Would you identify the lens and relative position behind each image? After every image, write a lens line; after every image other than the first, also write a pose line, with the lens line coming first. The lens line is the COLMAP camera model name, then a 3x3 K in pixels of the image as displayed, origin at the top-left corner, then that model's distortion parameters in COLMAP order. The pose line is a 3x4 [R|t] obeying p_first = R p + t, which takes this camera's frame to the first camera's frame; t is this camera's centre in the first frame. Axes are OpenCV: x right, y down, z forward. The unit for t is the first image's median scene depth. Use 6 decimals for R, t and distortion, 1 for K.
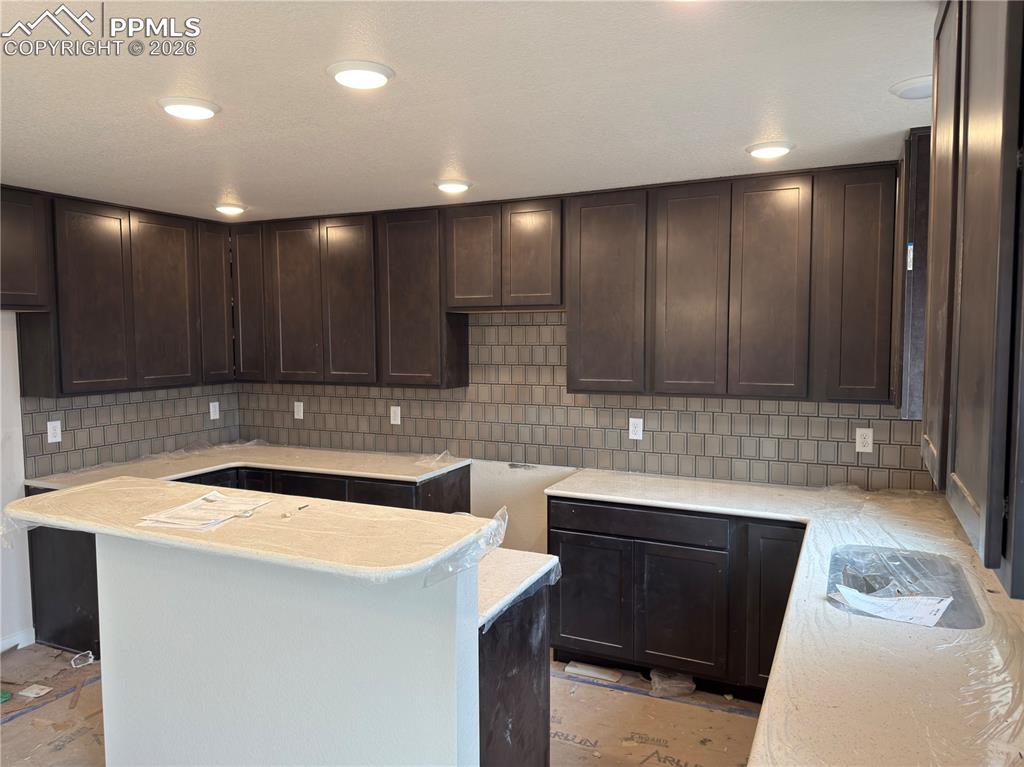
lens RADIAL K [[725.3, 0, 512.0], [0, 725.3, 383.5], [0, 0, 1]] dist [0.079141, -0.105164]
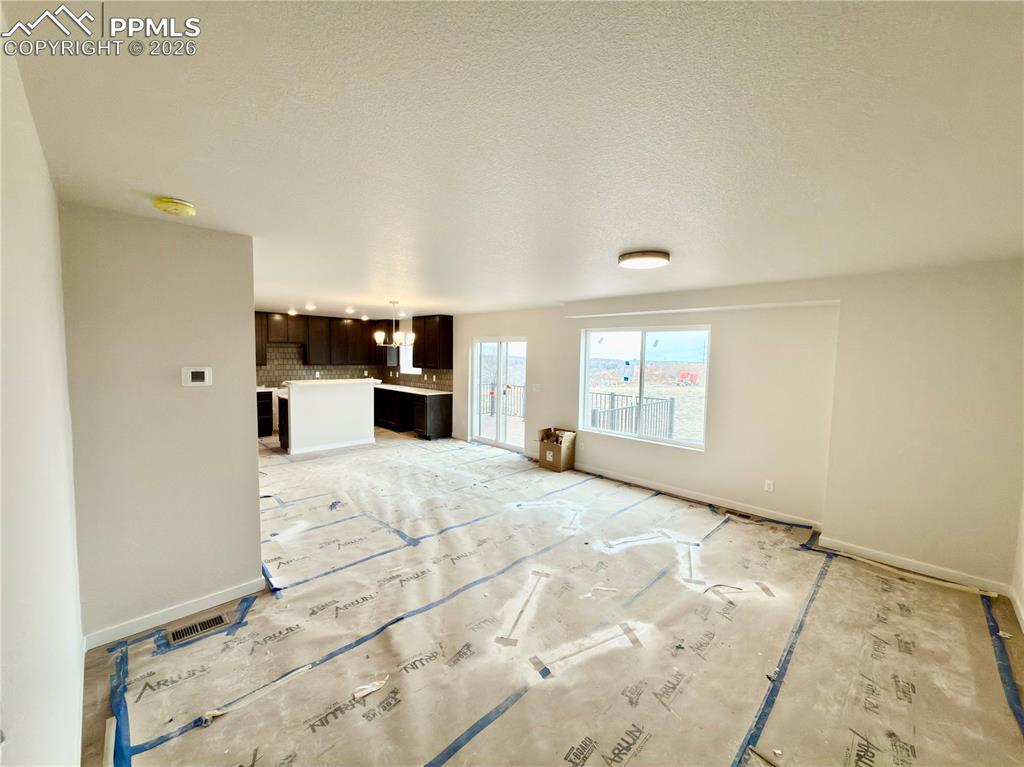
lens RADIAL K [[411.2, 0, 512.0], [0, 411.2, 383.5], [0, 0, 1]] dist [-0.003093, -0.000412]
pose [[0.328246, -0.053948, 0.943050, -1.779833], [0.041557, 0.998226, 0.042640, 0.066579], [-0.943678, 0.025194, 0.329906, -0.830286]]
